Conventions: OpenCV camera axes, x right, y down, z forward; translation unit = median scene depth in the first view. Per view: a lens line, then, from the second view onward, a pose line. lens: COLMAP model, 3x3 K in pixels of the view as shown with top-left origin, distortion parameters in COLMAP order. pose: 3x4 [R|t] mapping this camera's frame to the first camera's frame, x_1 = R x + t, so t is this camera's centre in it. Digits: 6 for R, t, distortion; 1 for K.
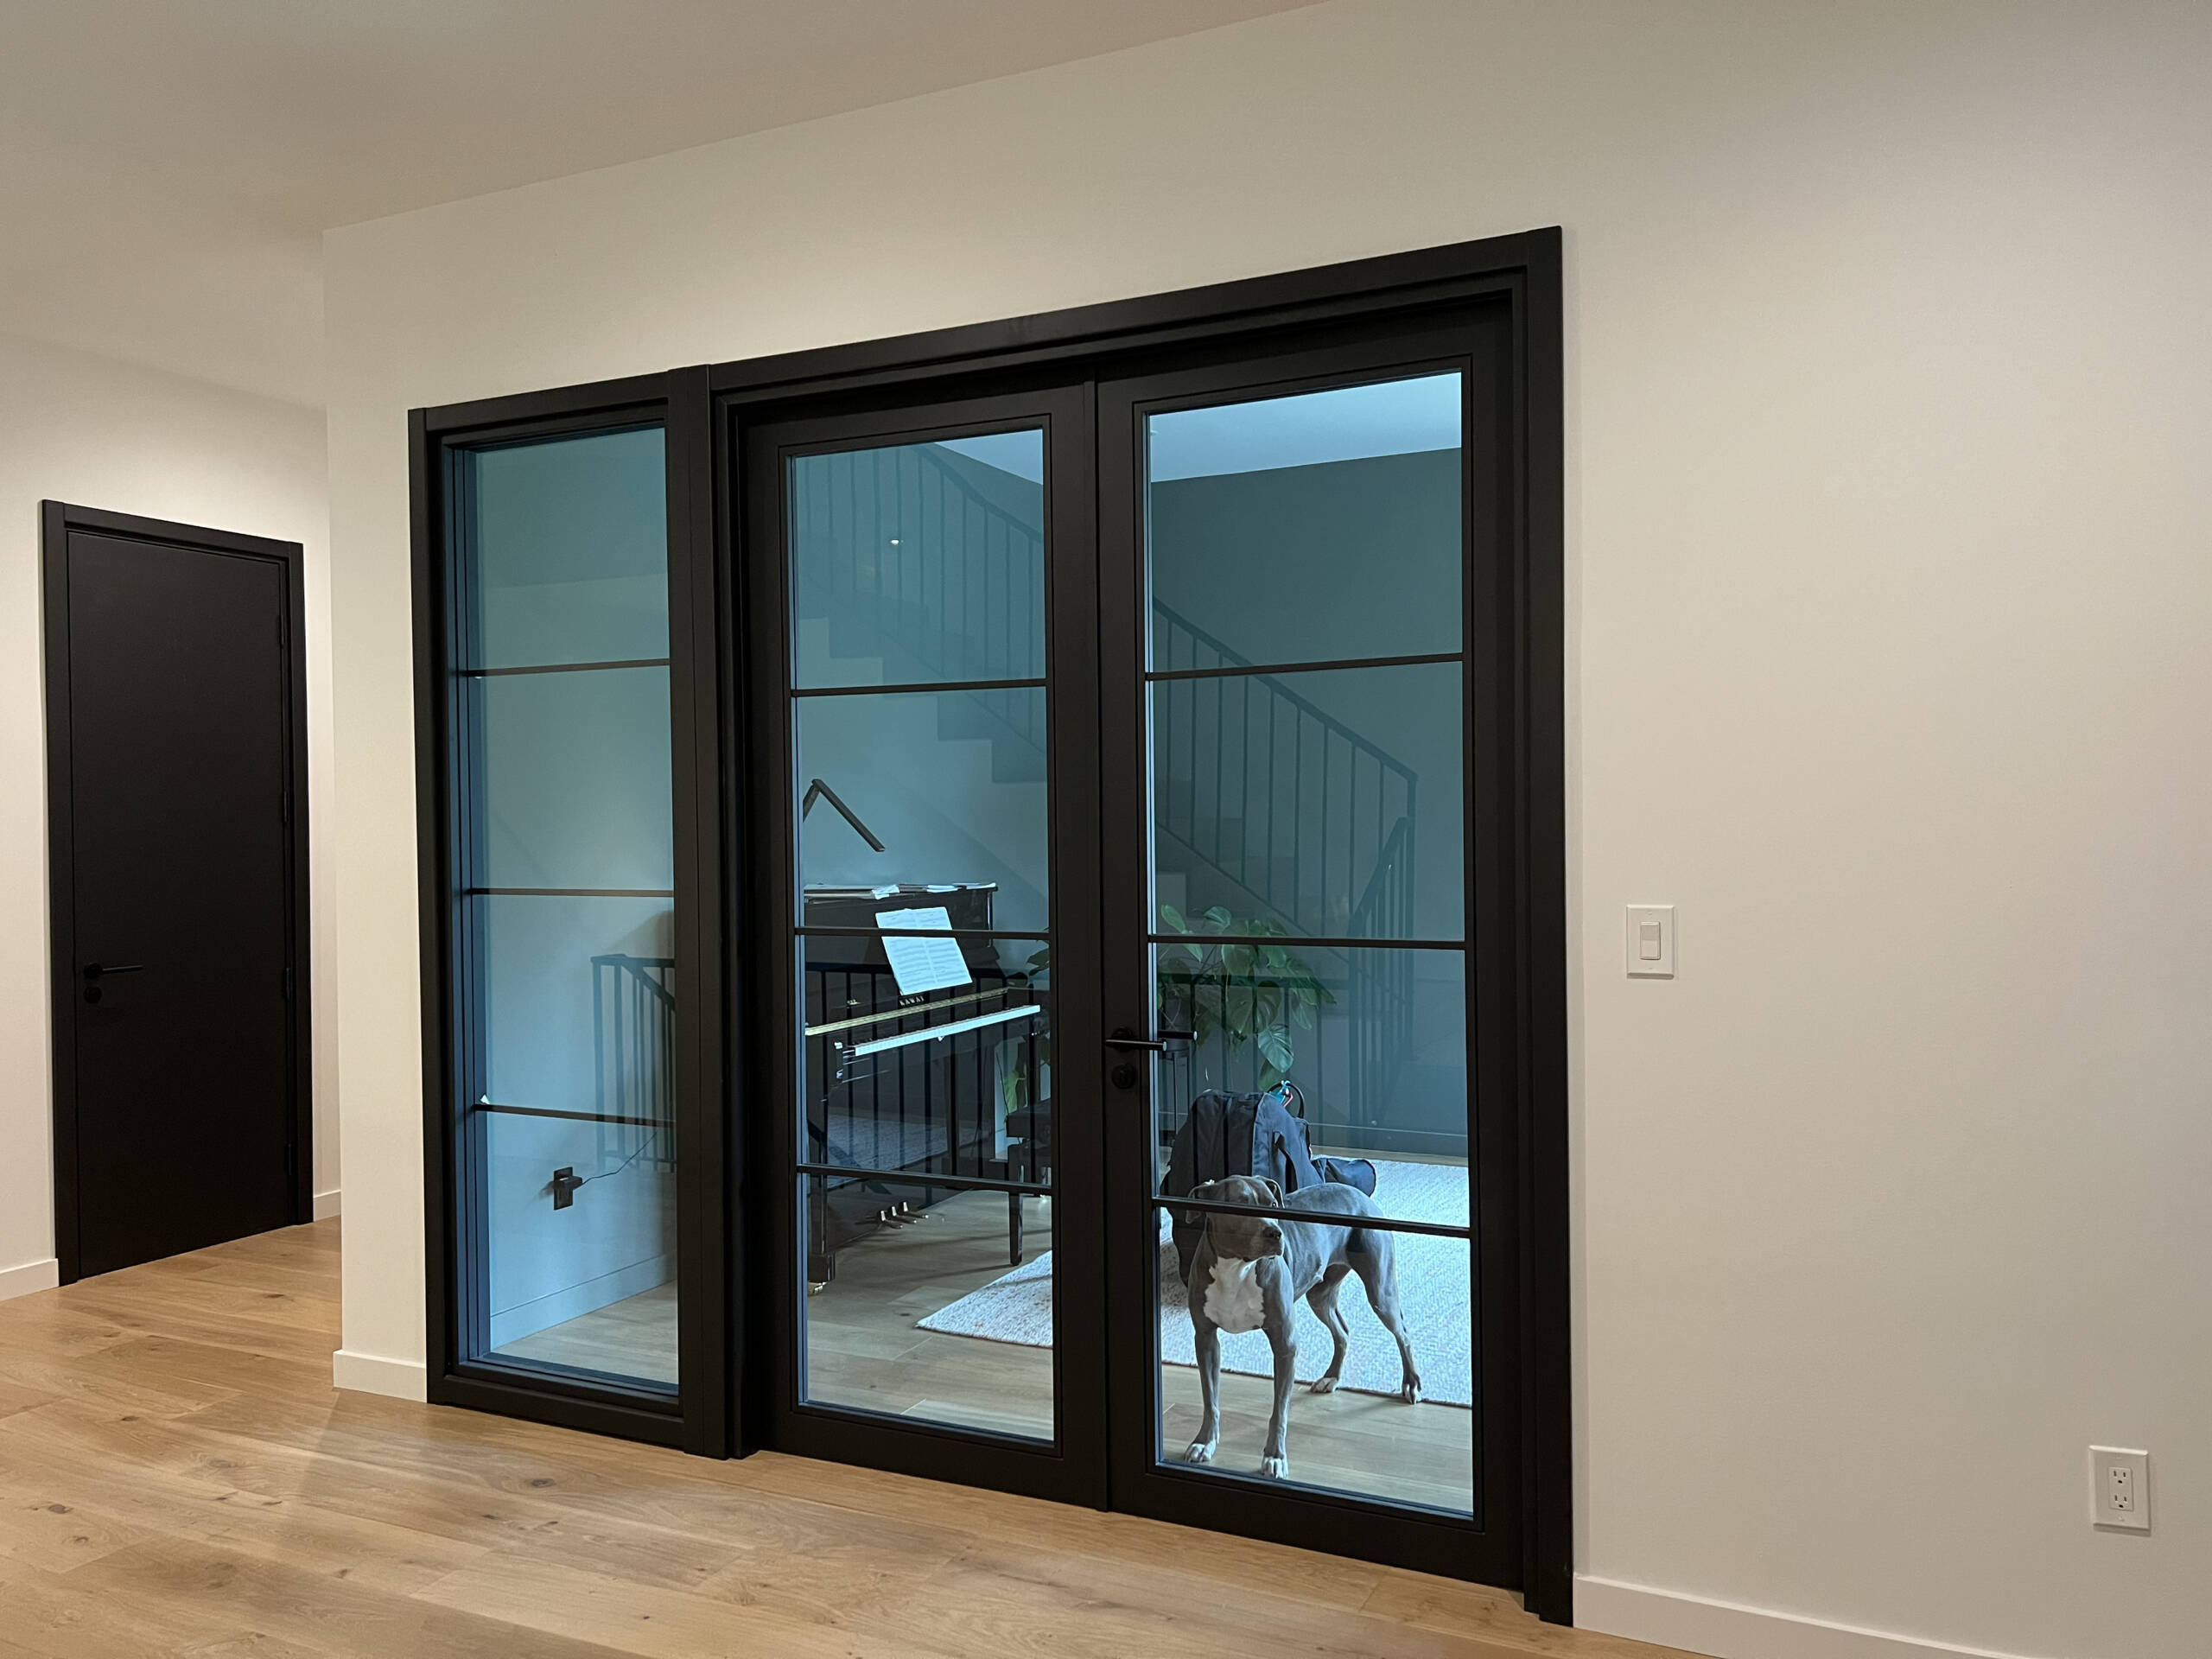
lens RADIAL K [[1621.1, 0, 1108.7], [0, 1621.1, 854.6], [0, 0, 1]] dist [0.057164, -0.058346]
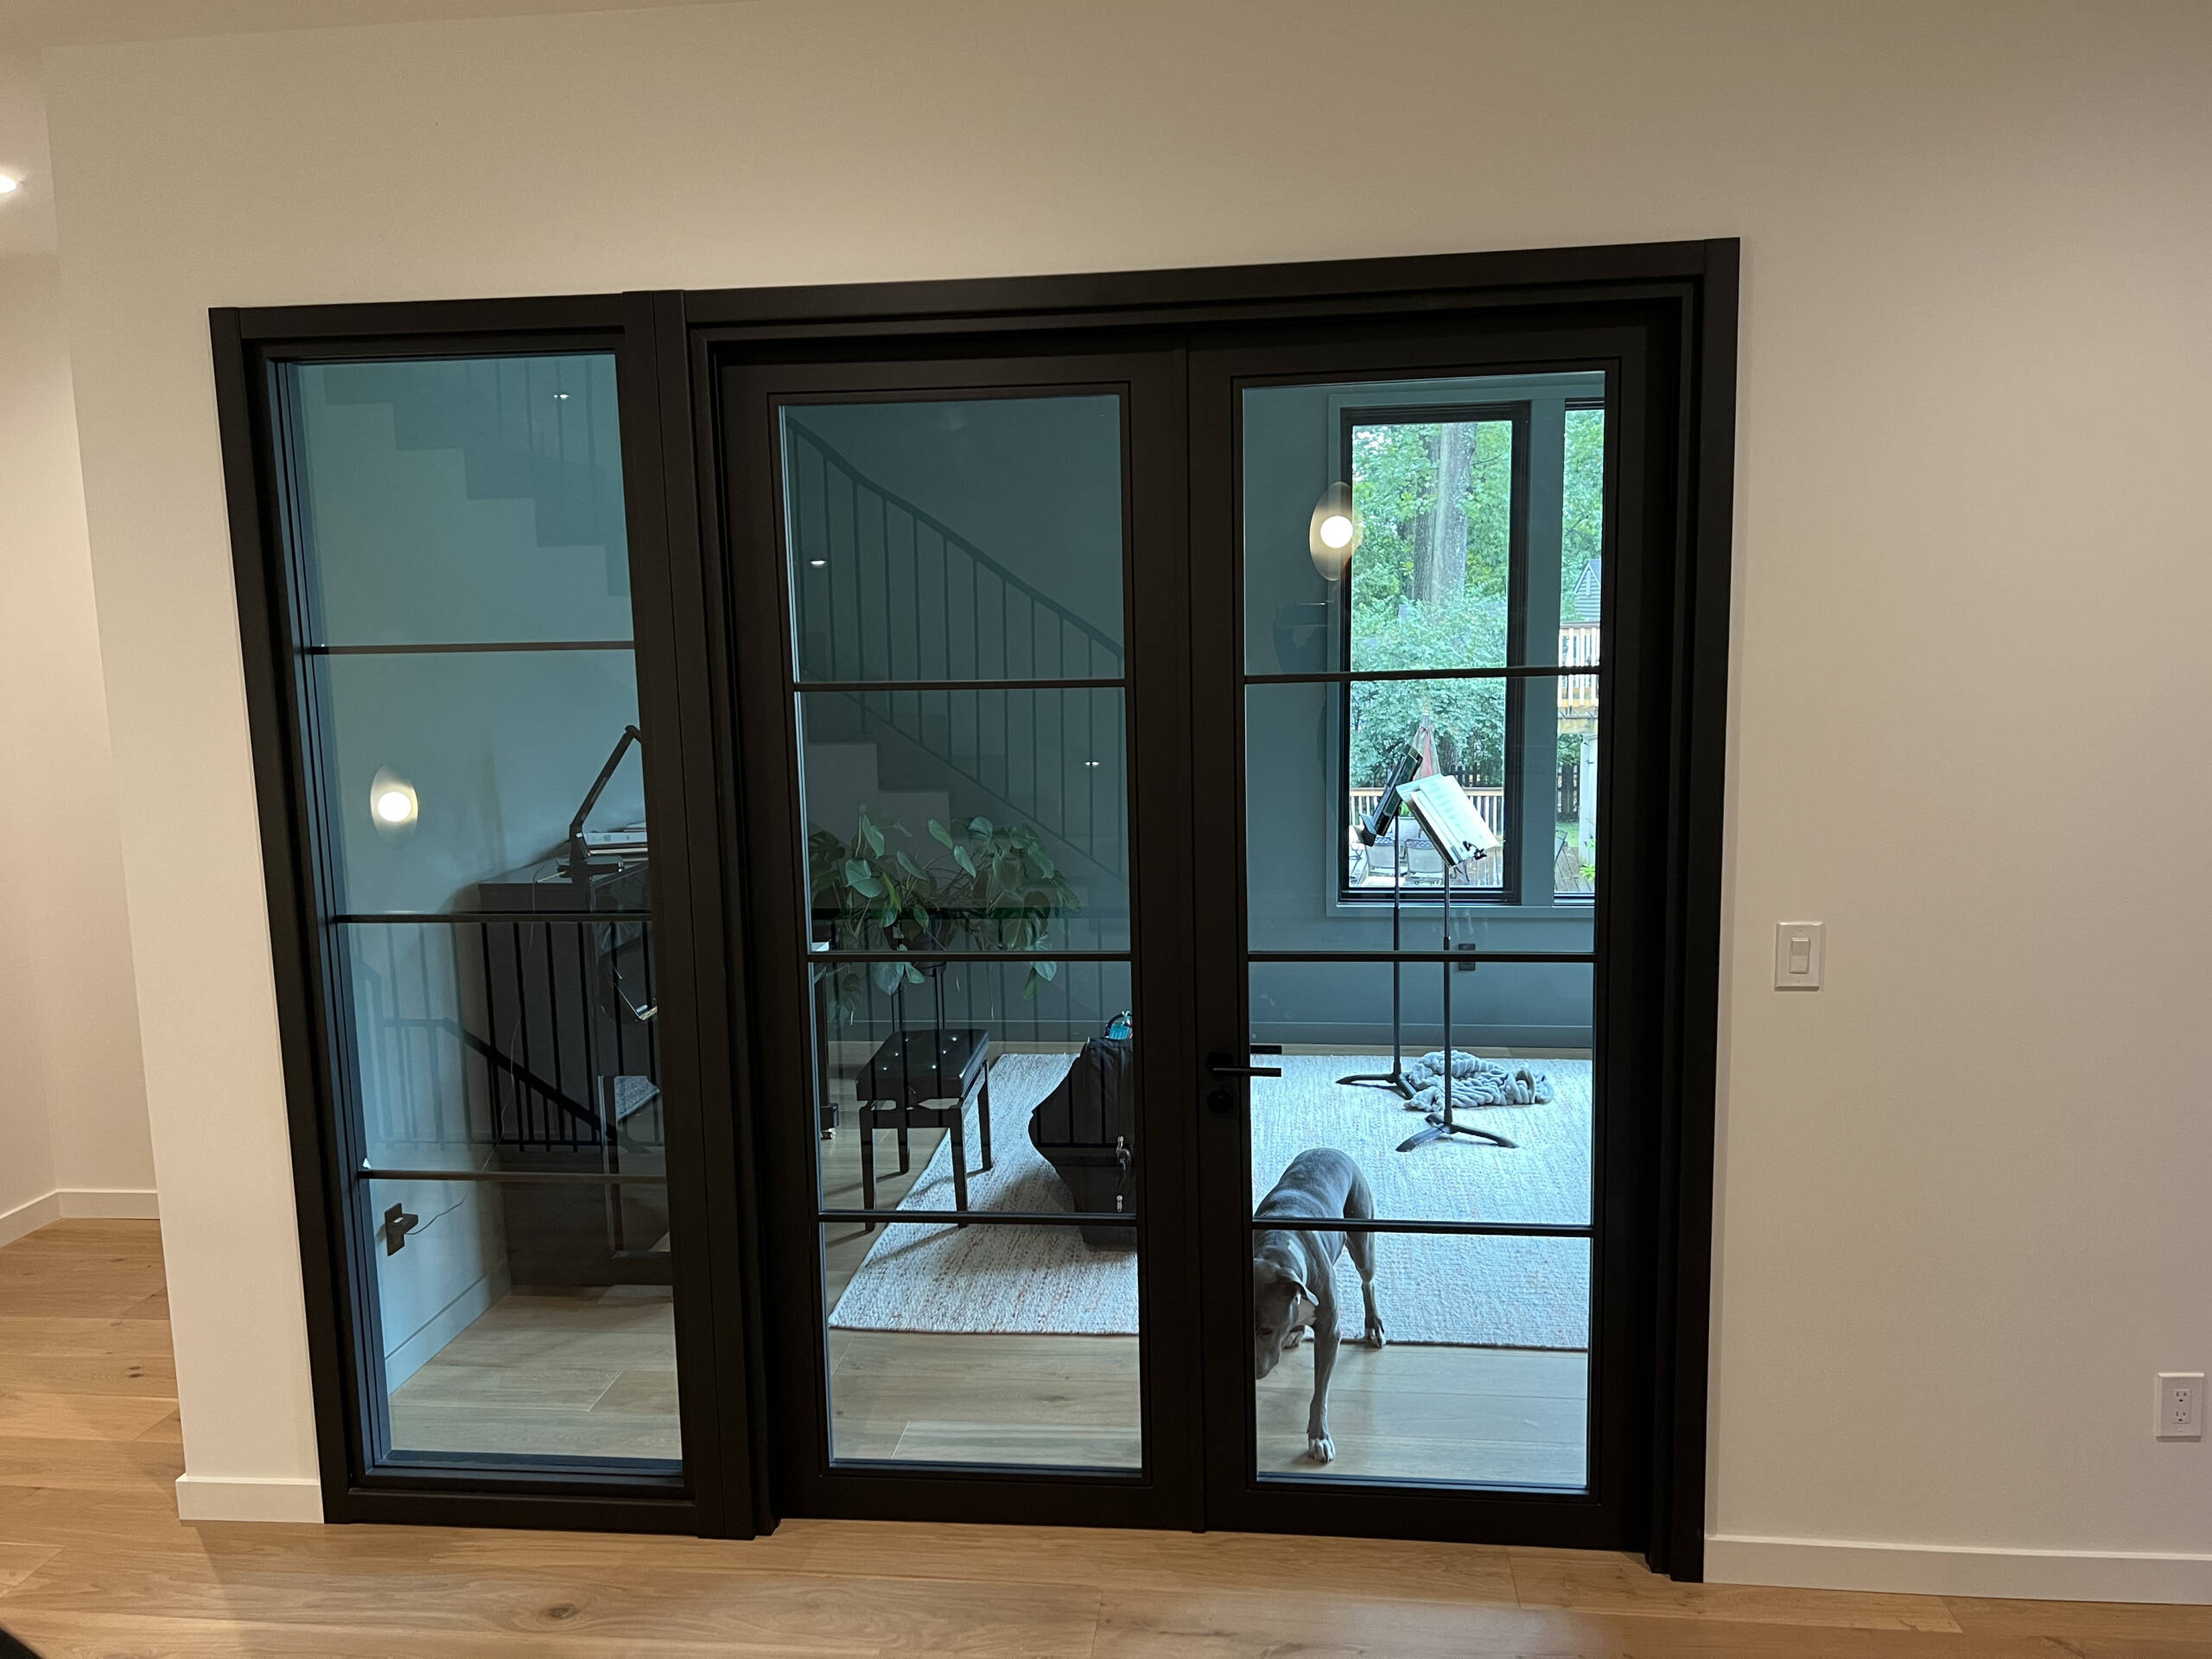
lens RADIAL K [[1621.1, 0, 1108.7], [0, 1621.1, 854.6], [0, 0, 1]] dist [0.057164, -0.058346]
pose [[0.946394, -0.056807, 0.317979, -0.313617], [0.019844, 0.992780, 0.118297, -0.108680], [-0.322403, -0.105646, 0.940689, 0.124860]]
